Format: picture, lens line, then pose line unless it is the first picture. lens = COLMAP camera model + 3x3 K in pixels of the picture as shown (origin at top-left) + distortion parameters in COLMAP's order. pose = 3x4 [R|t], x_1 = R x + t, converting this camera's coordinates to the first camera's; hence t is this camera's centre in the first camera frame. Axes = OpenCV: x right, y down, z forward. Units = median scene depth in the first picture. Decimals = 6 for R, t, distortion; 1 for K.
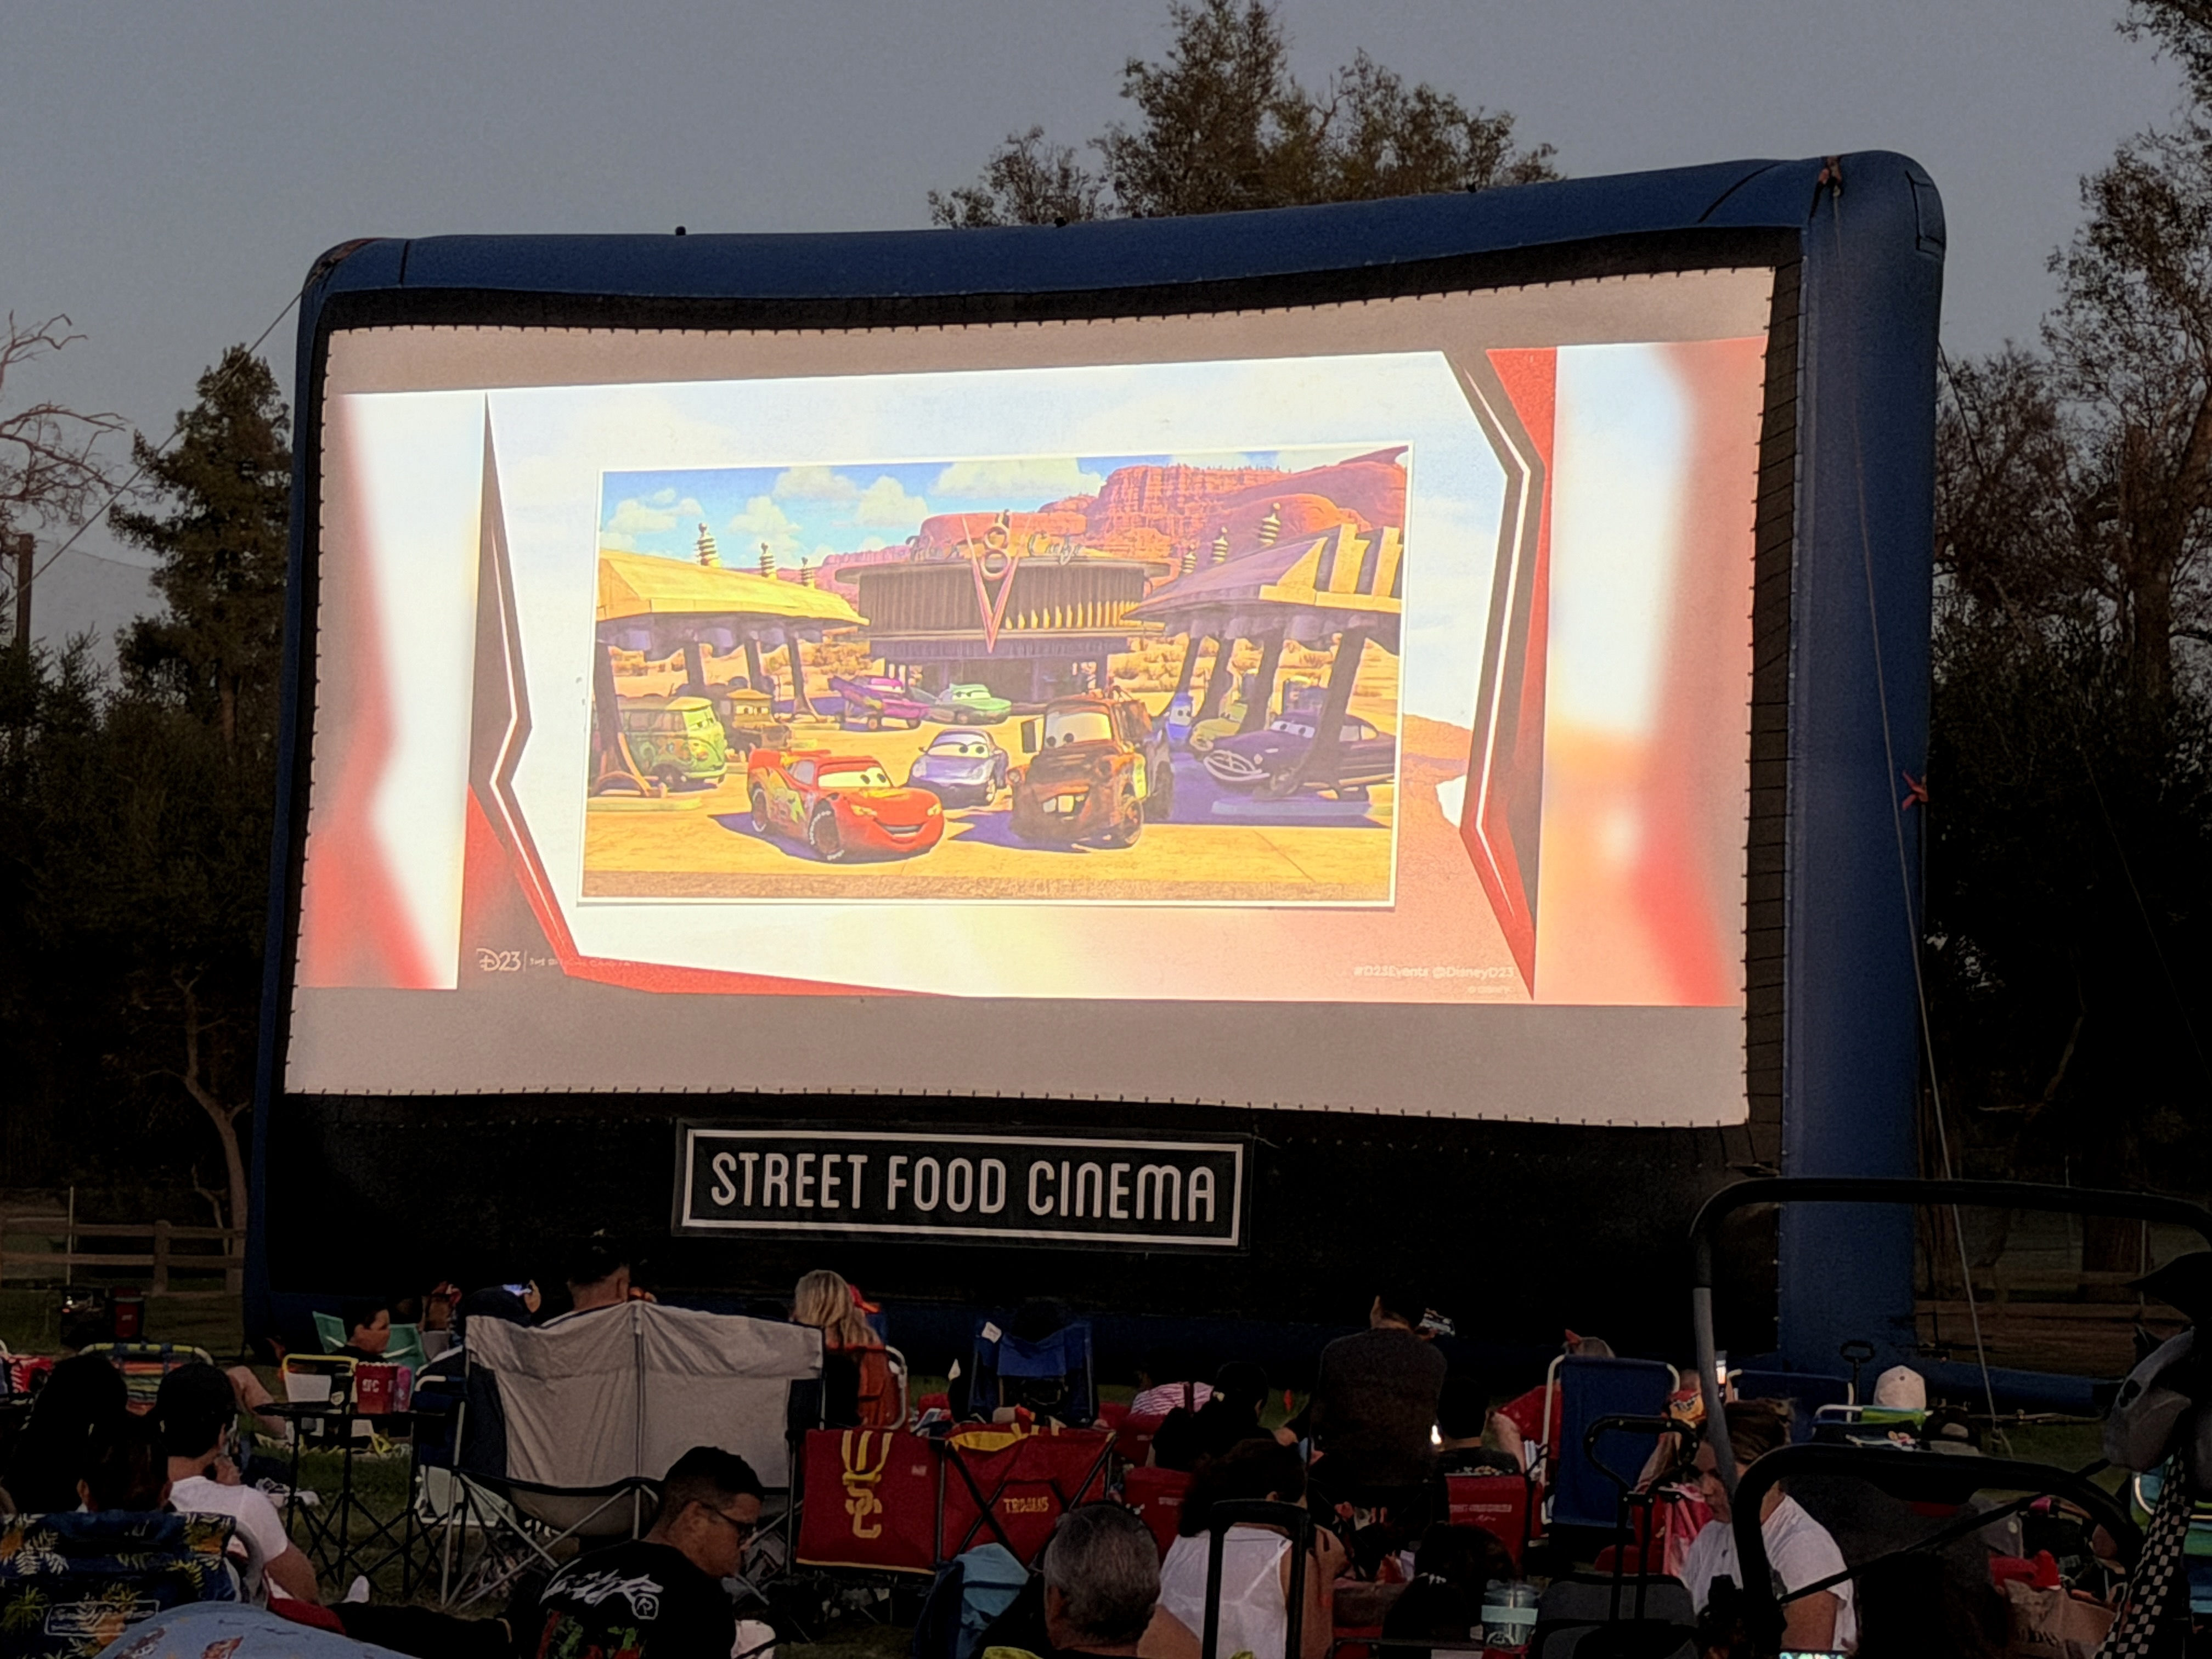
lens RADIAL K [[6004.0, 0, 1106.0], [0, 6004.0, 829.5], [0, 0, 1]] dist [0.072853, 0.859850]
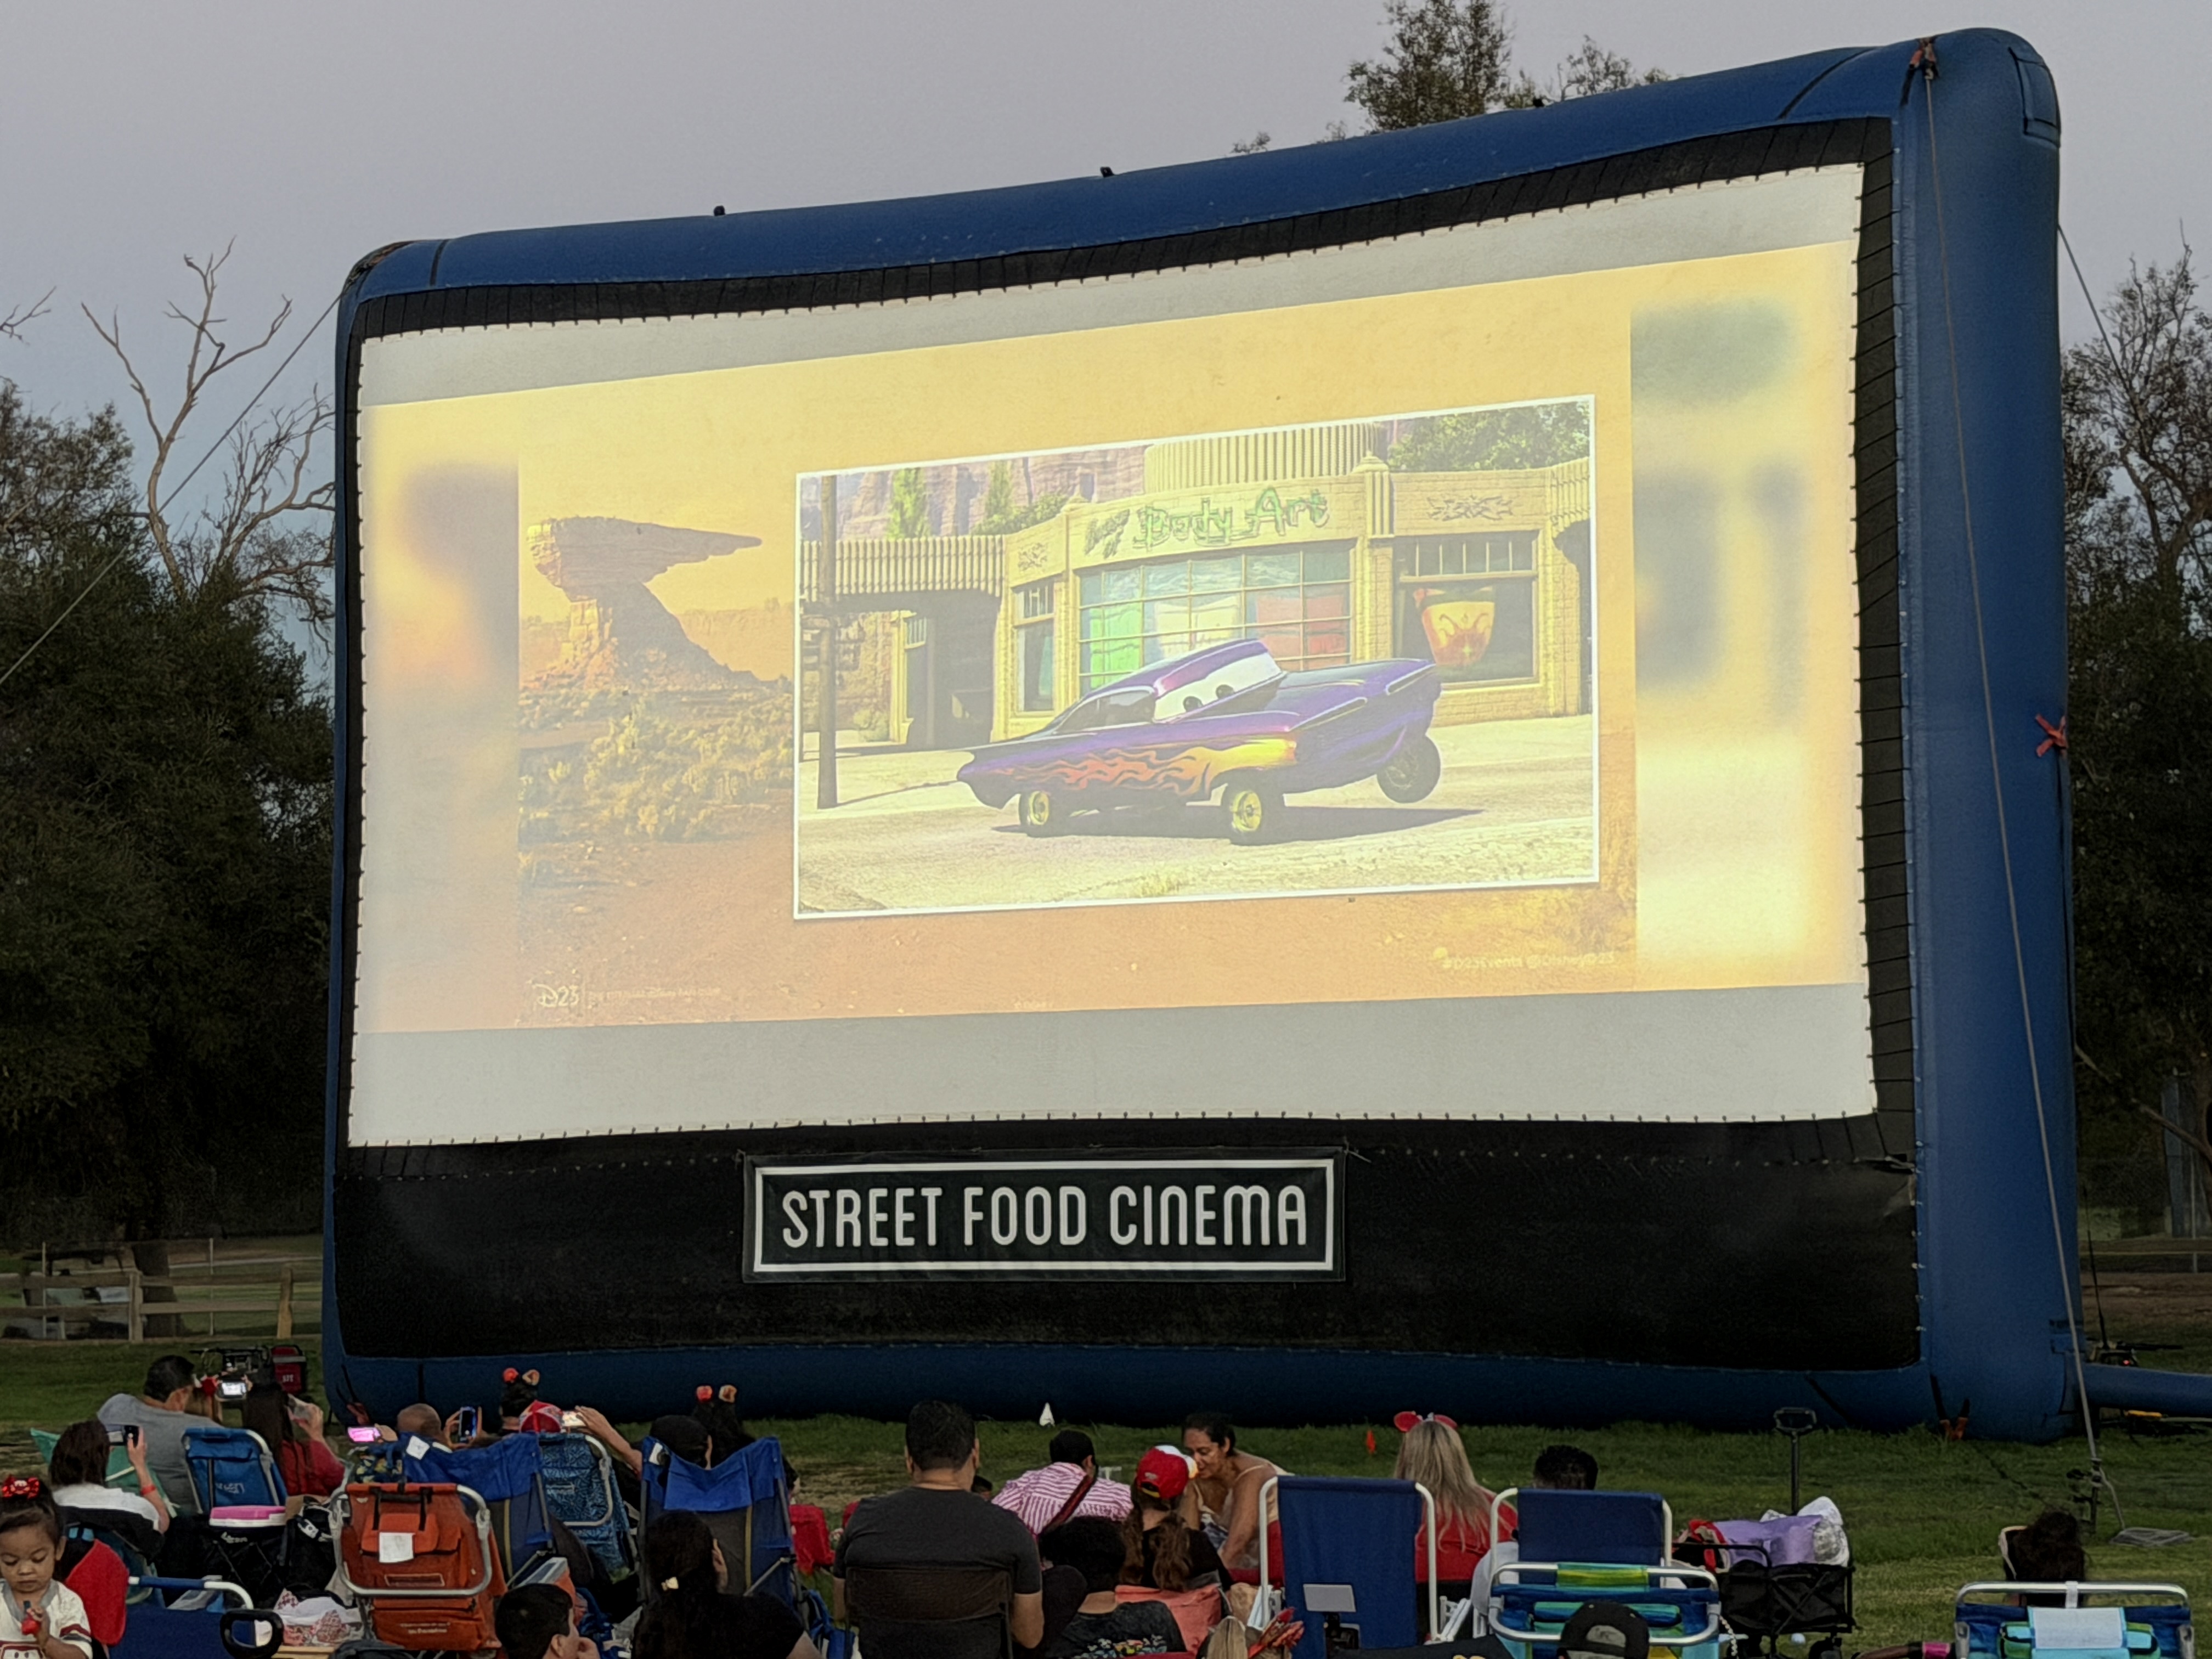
lens RADIAL K [[5329.0, 0, 1106.0], [0, 5329.0, 829.5], [0, 0, 1]] dist [0.116732, 0.273383]
pose [[0.994368, -0.049971, -0.093463, 0.065043], [0.049574, 0.998749, -0.006560, 0.005656], [0.093674, 0.001890, 0.995601, 0.182016]]
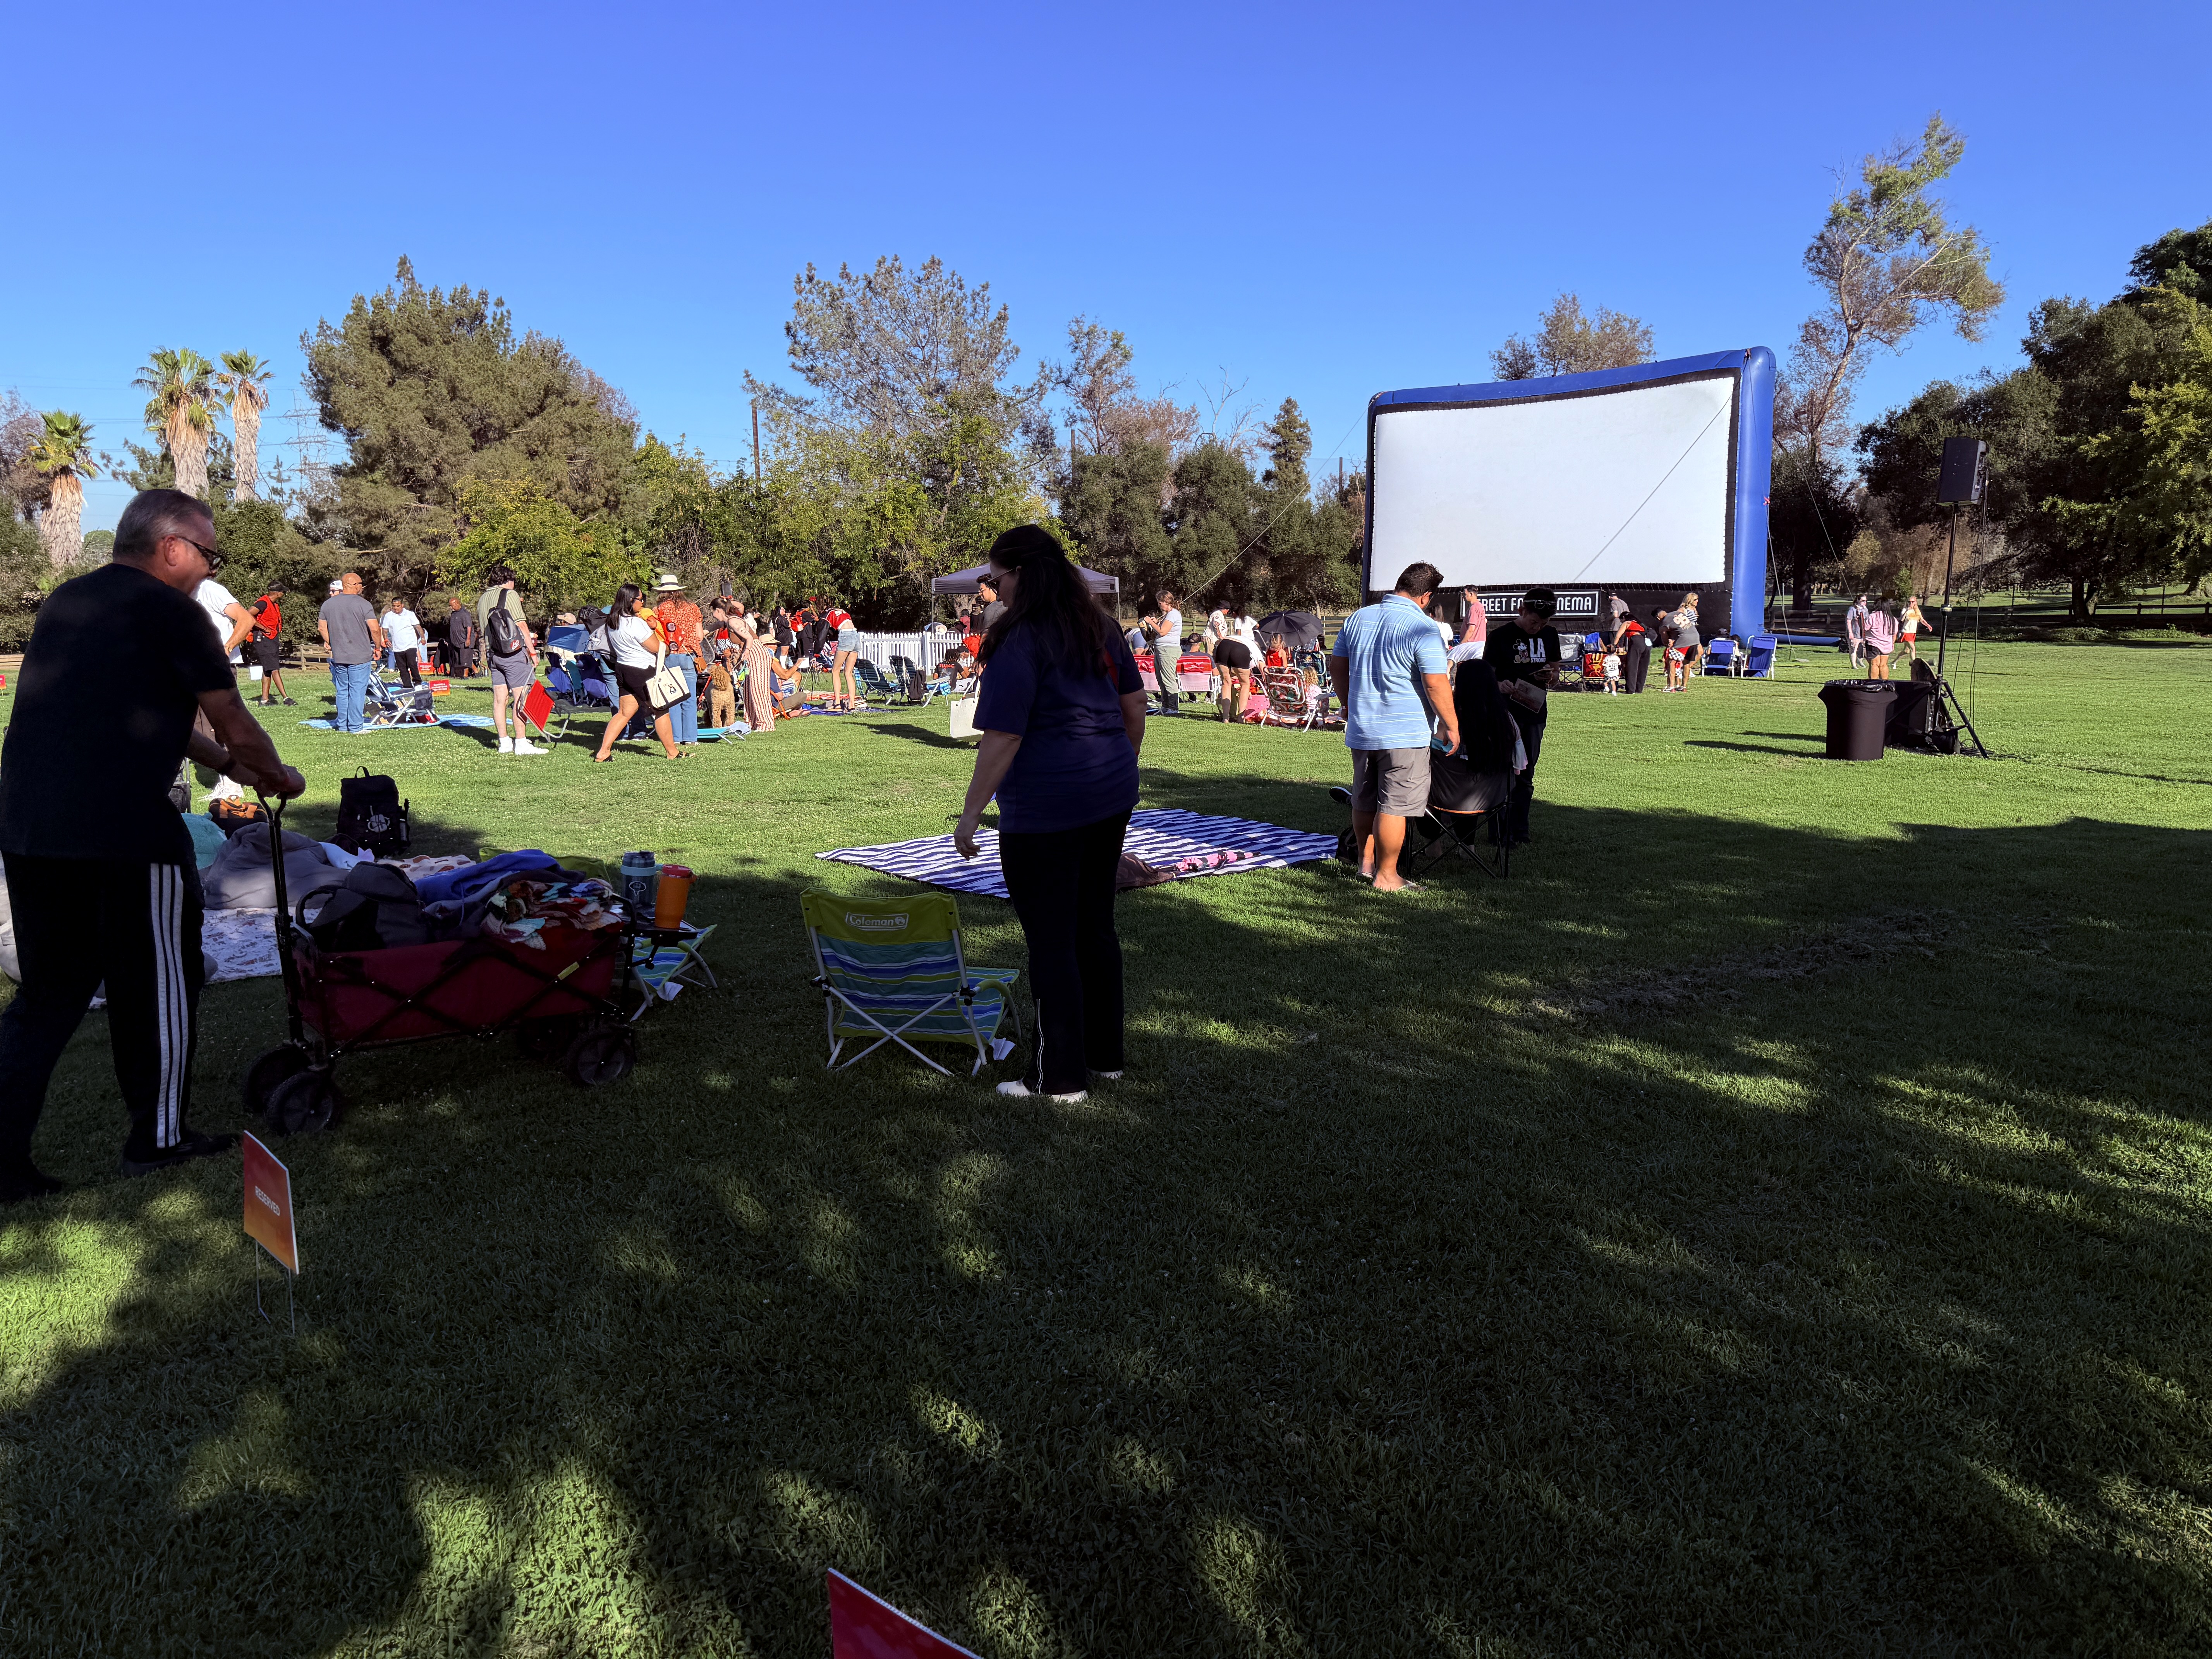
lens RADIAL K [[1575.2, 0, 1055.3], [0, 1575.2, 834.6], [0, 0, 1]] dist [0.087253, -0.208005]
pose [[0.966257, -0.005435, -0.257522, -0.060791], [0.057169, 0.979367, 0.193836, -0.020960], [0.251155, -0.202018, 0.946631, -0.226892]]
